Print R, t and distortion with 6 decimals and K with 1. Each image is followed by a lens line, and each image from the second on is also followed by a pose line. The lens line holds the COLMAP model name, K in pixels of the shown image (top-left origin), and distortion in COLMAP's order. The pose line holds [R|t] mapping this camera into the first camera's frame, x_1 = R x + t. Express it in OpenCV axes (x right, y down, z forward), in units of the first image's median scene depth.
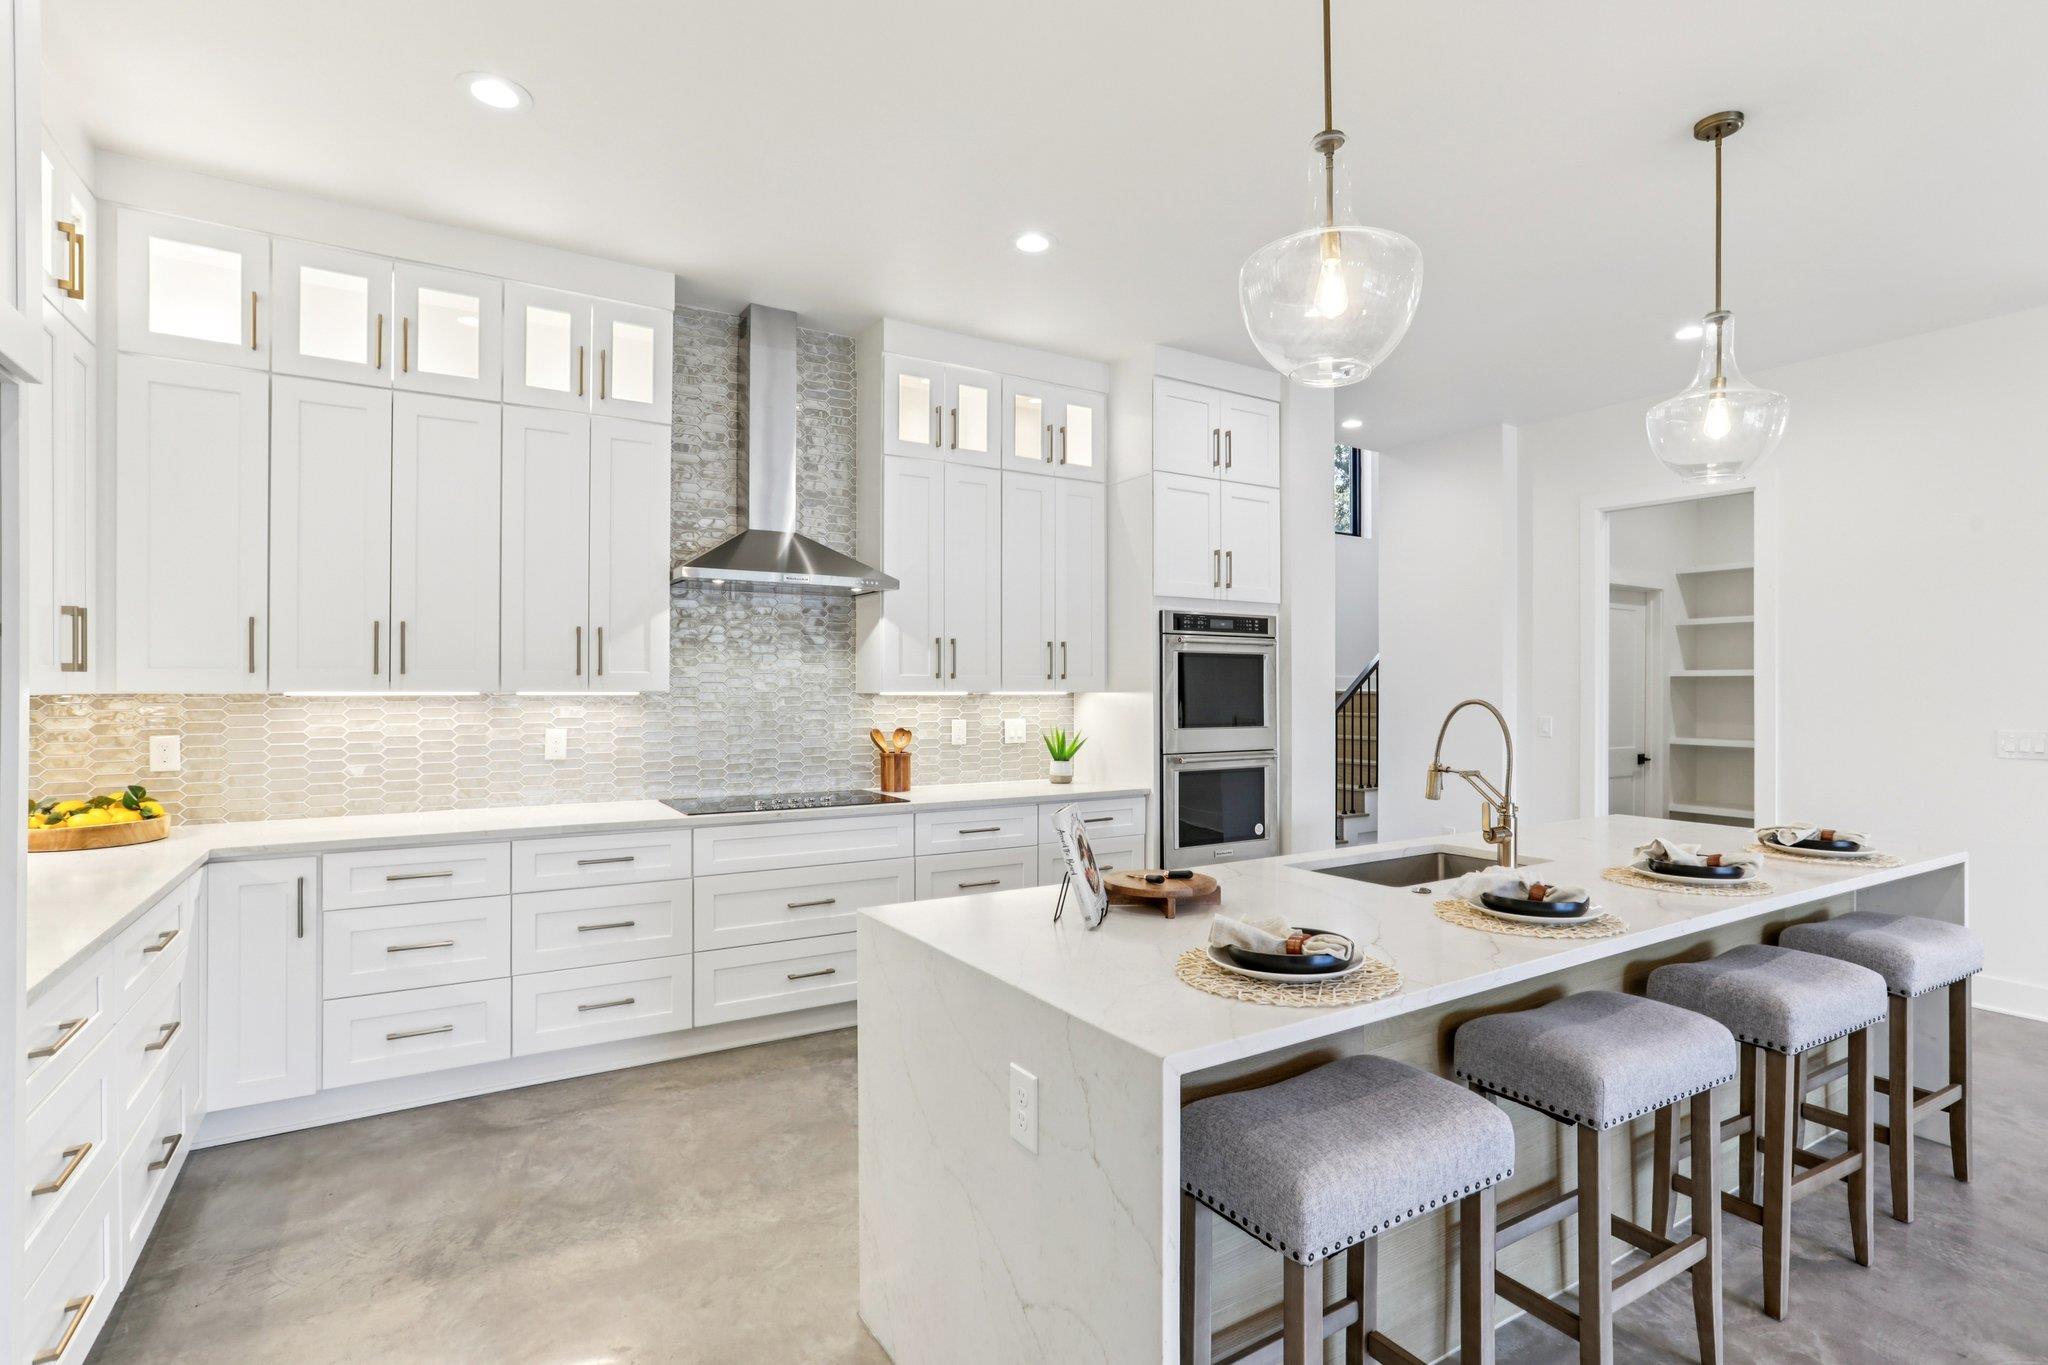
lens RADIAL K [[975.3, 0, 1012.0], [0, 975.3, 686.7], [0, 0, 1]] dist [0.023620, 0.003436]
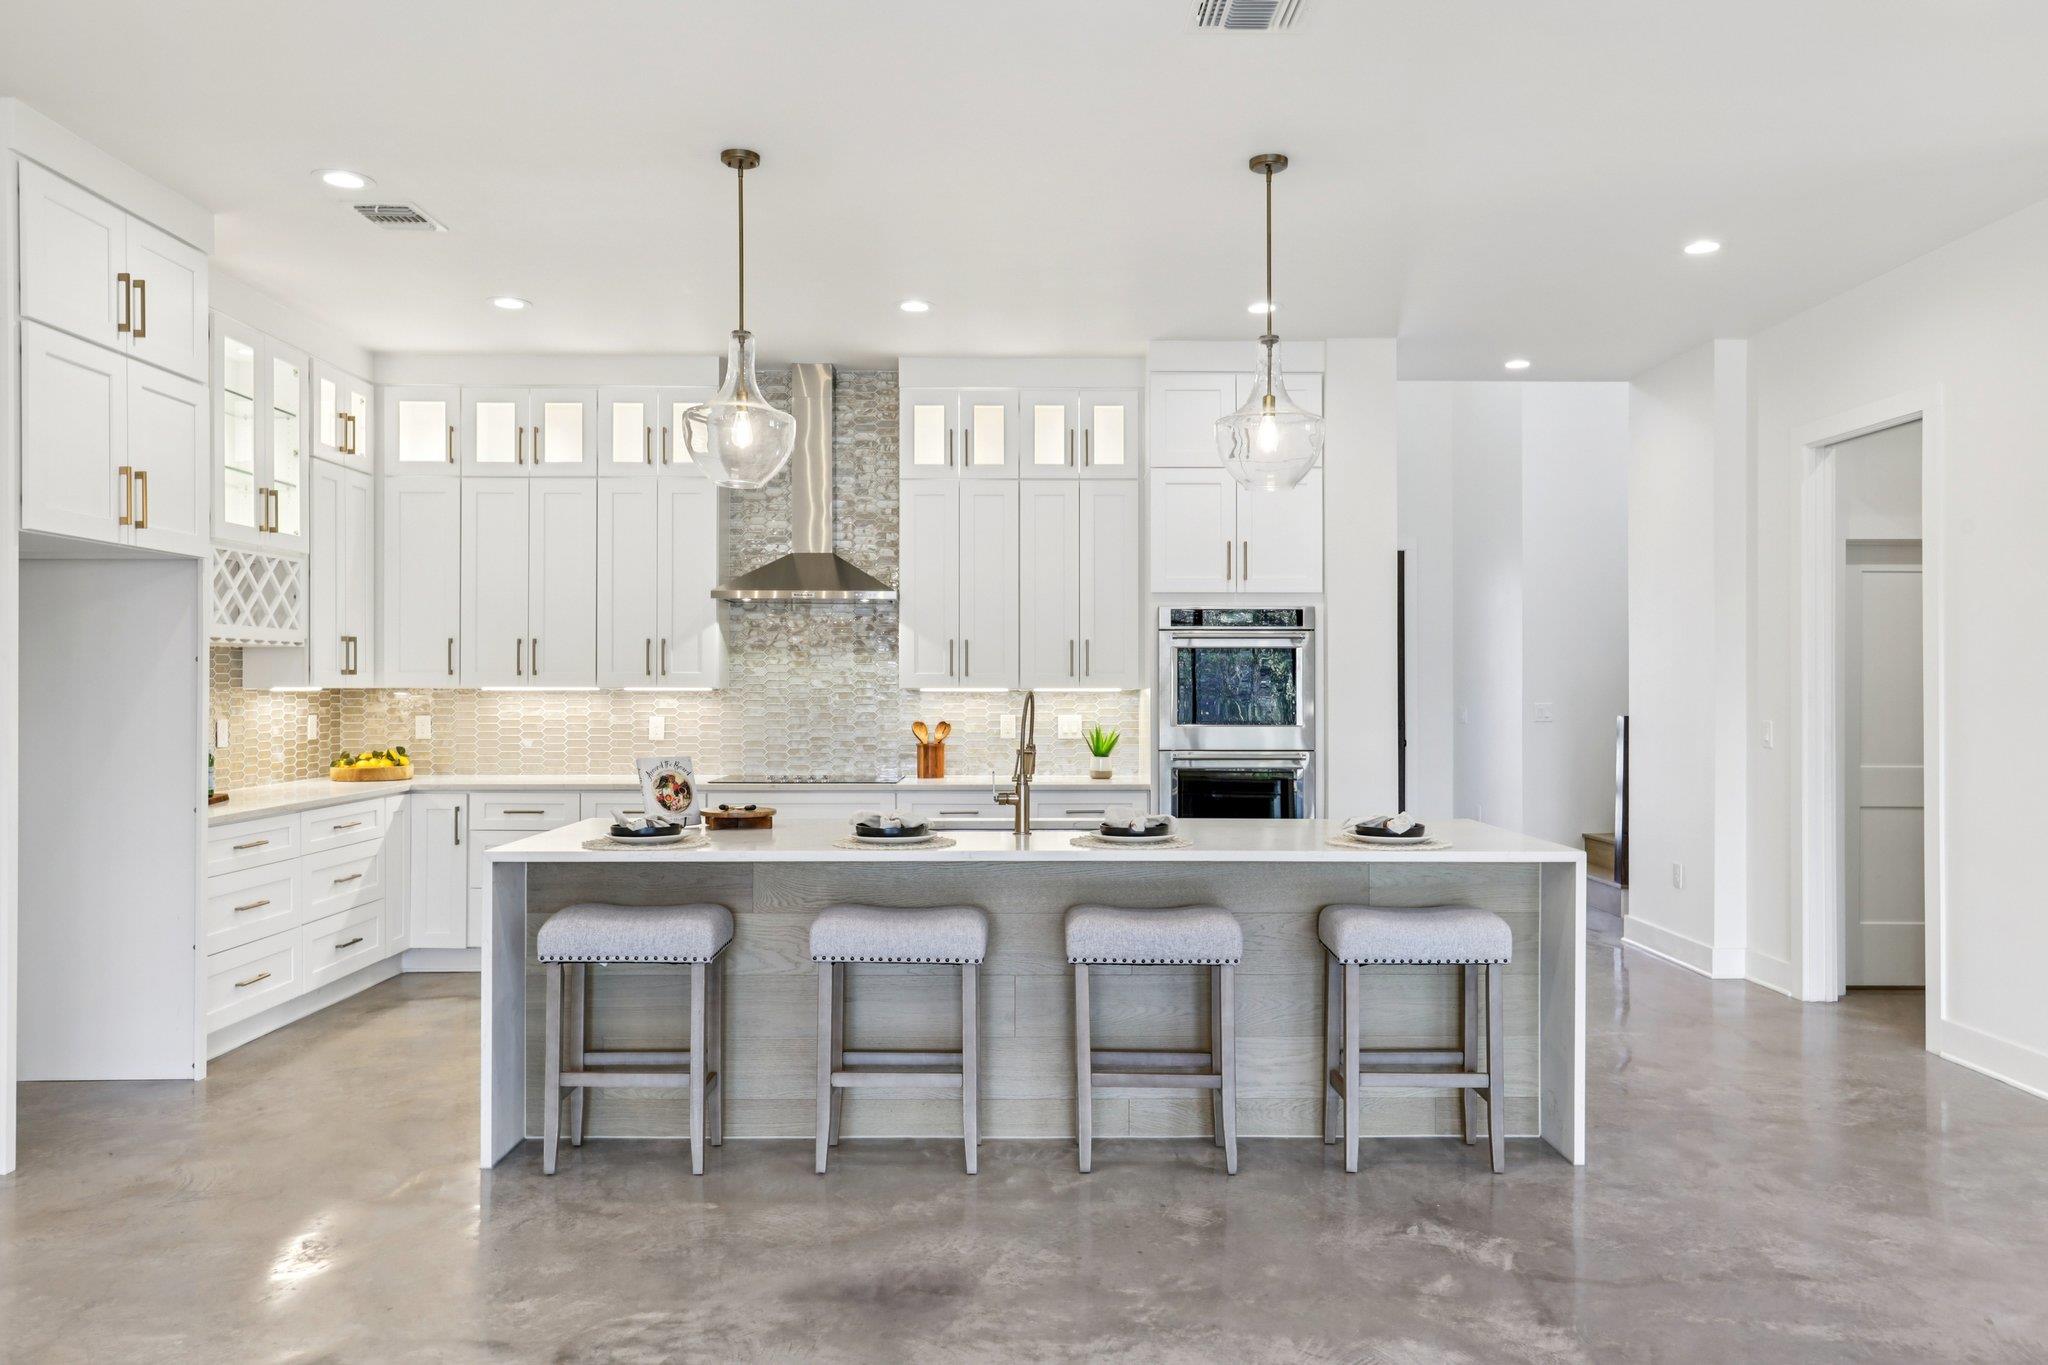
lens RADIAL K [[1375.1, 0, 1034.3], [0, 1375.1, 693.6], [0, 0, 1]] dist [0.078303, -0.002104]
pose [[0.867651, -0.000363, -0.497174, 0.794709], [0.001169, 0.999998, 0.001311, 0.009813], [0.497173, -0.001719, 0.867650, -0.309242]]
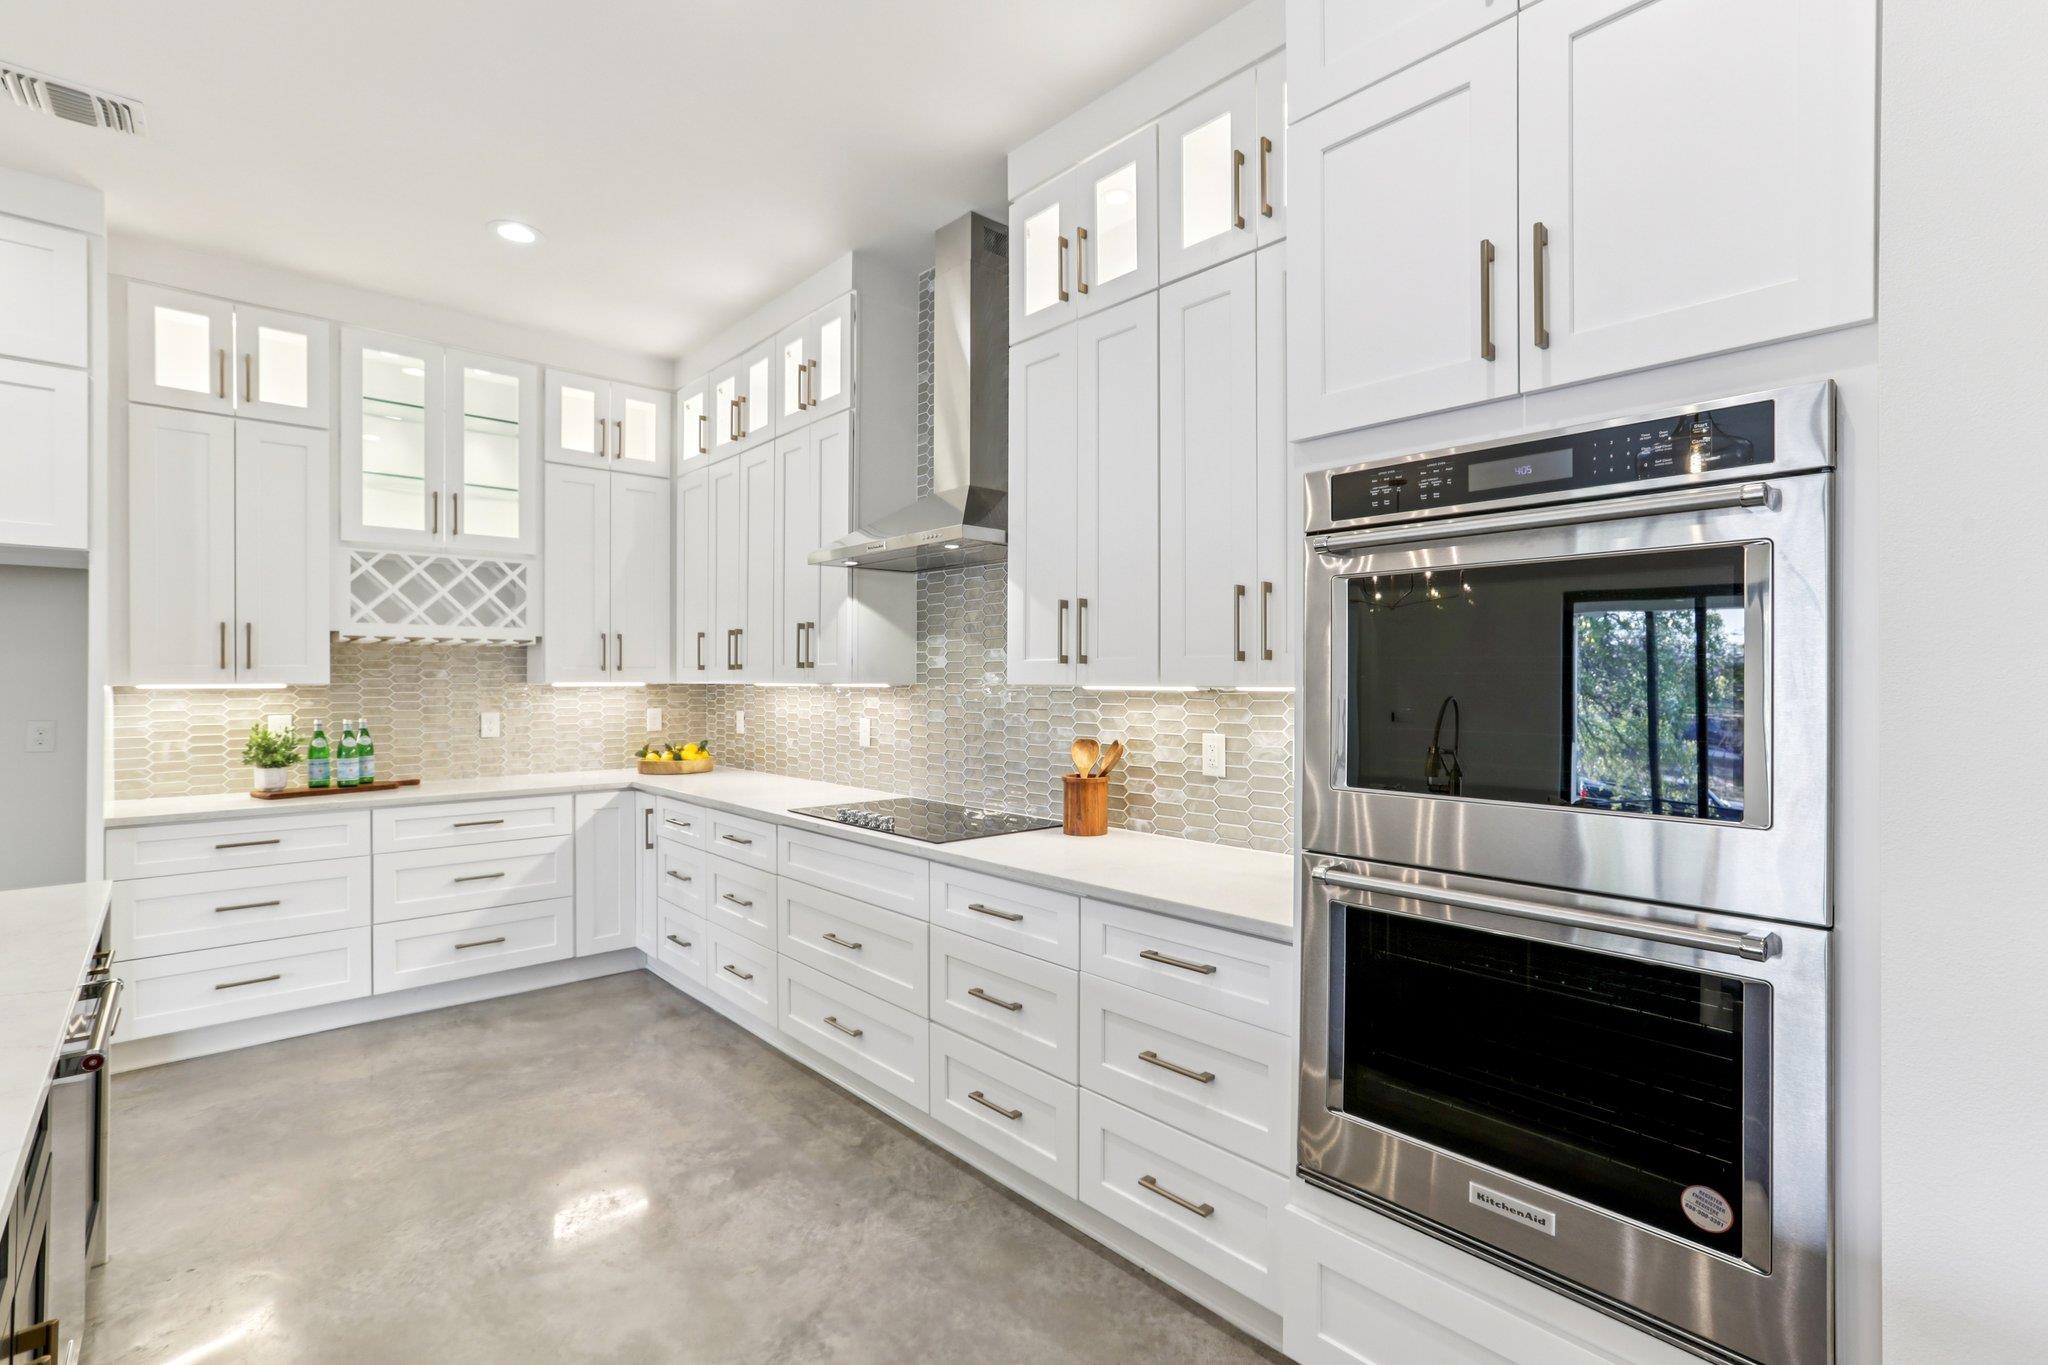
lens RADIAL K [[936.3, 0, 1034.1], [0, 936.3, 681.4], [0, 0, 1]] dist [0.011709, 0.000191]
pose [[0.206612, -0.004644, -0.978412, 0.528615], [-0.003606, 0.999978, -0.005507, 0.006548], [0.978416, 0.004666, 0.206591, 0.872951]]
